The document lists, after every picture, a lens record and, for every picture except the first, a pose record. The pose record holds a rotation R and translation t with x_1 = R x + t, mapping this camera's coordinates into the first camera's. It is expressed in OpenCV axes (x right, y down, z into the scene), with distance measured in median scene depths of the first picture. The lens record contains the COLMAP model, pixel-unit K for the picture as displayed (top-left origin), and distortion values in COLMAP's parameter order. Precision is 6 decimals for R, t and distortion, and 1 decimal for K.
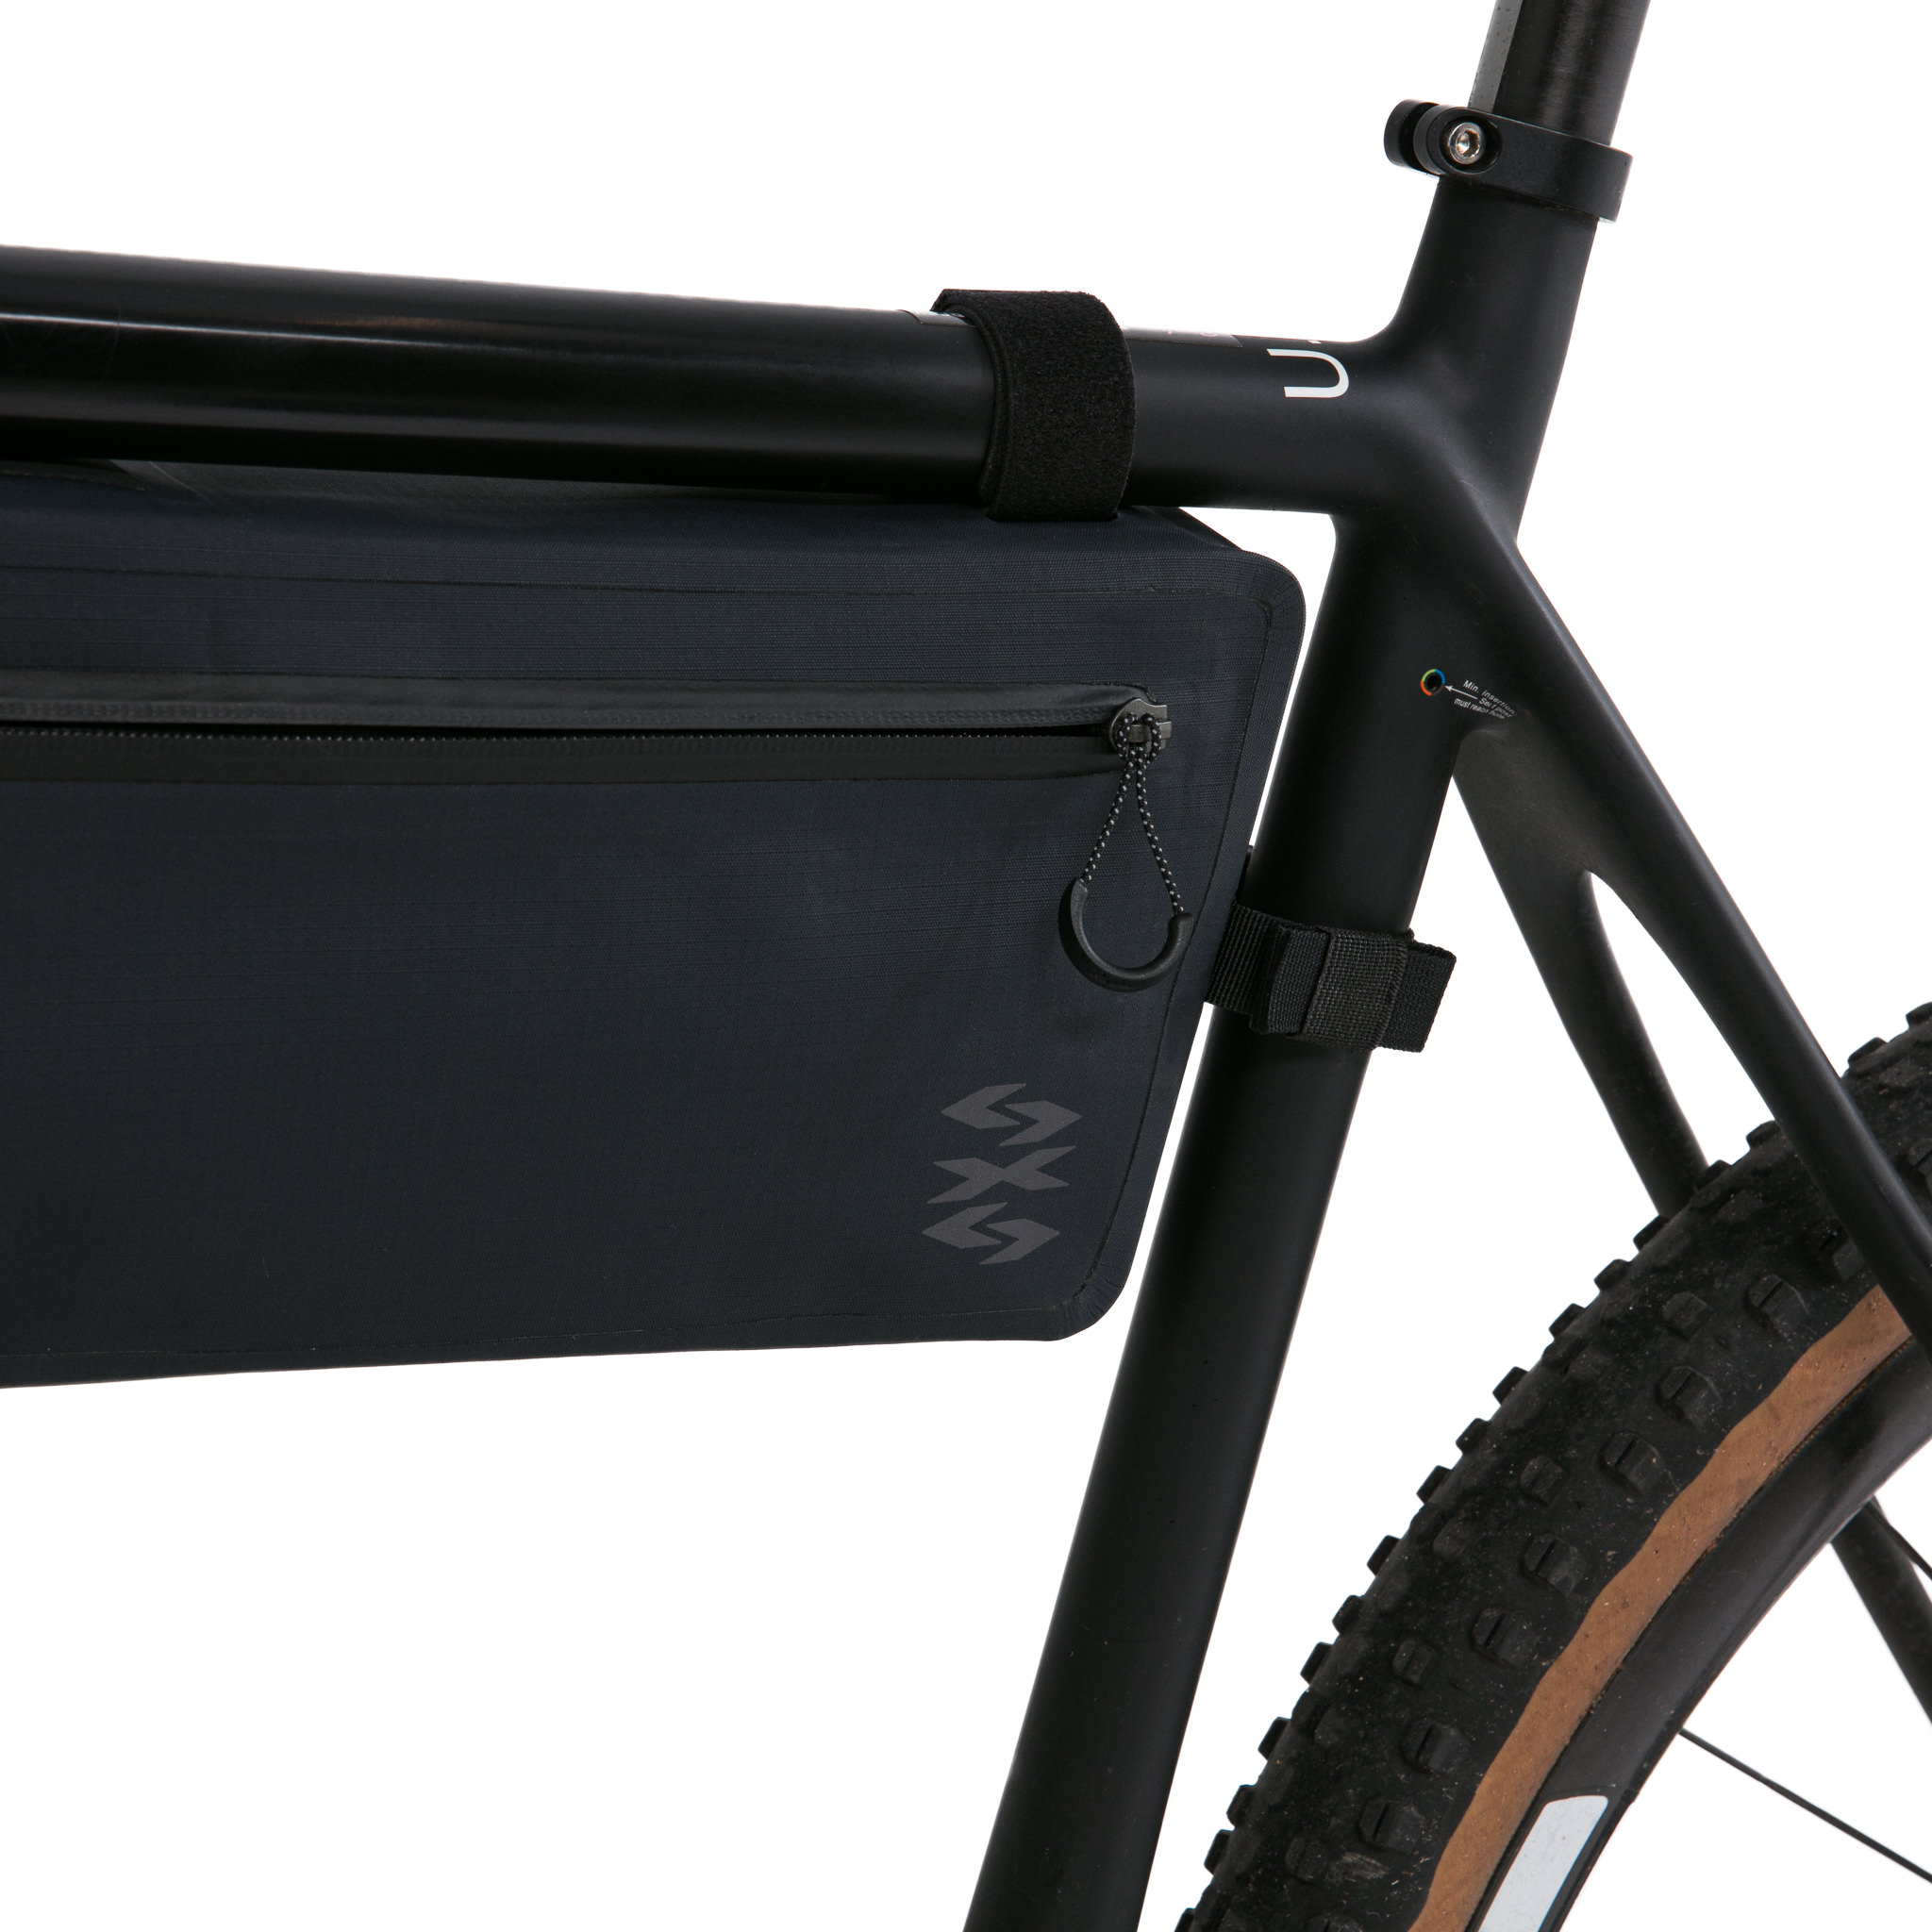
lens RADIAL K [[4811.6, 0, 966.0], [0, 4811.6, 966.0], [0, 0, 1]] dist [0.018570, -0.572048]
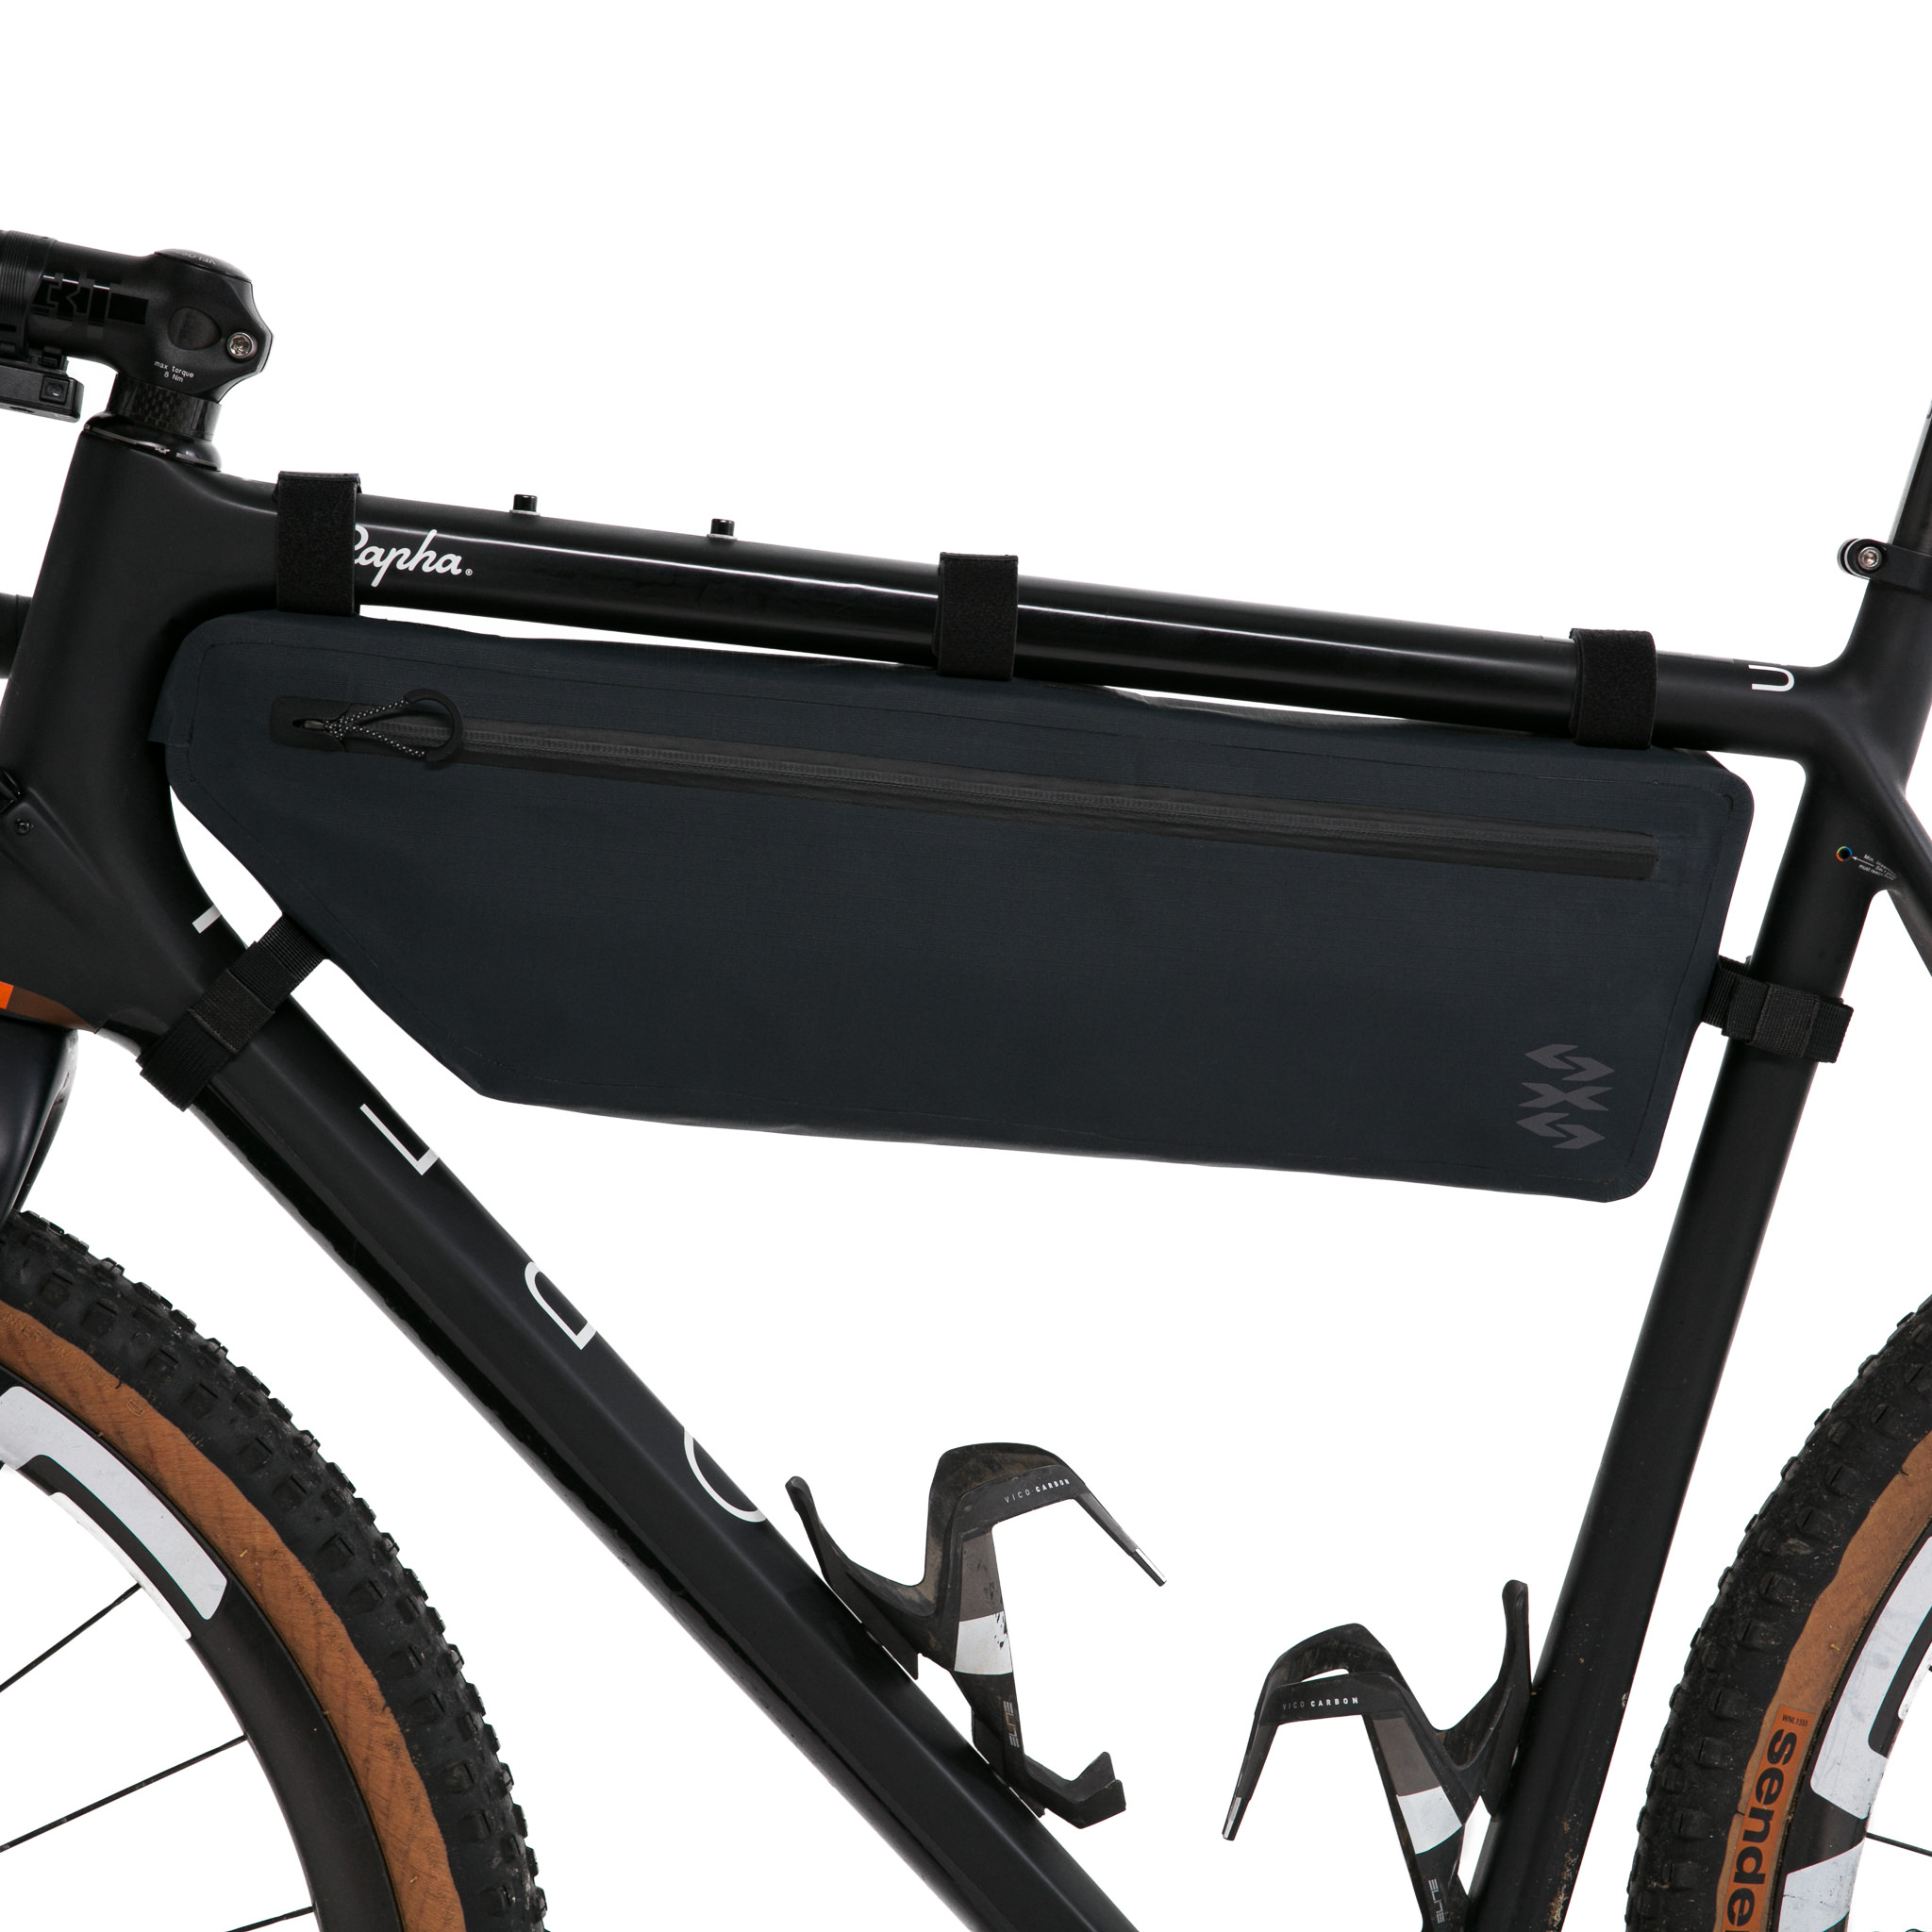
lens RADIAL K [[4811.6, 0, 966.0], [0, 4811.6, 966.0], [0, 0, 1]] dist [0.018570, -0.572048]
pose [[0.929449, 0.042535, -0.366490, 0.461670], [-0.093123, 0.988217, -0.121475, 0.235865], [0.357004, 0.147033, 0.922458, -0.784131]]
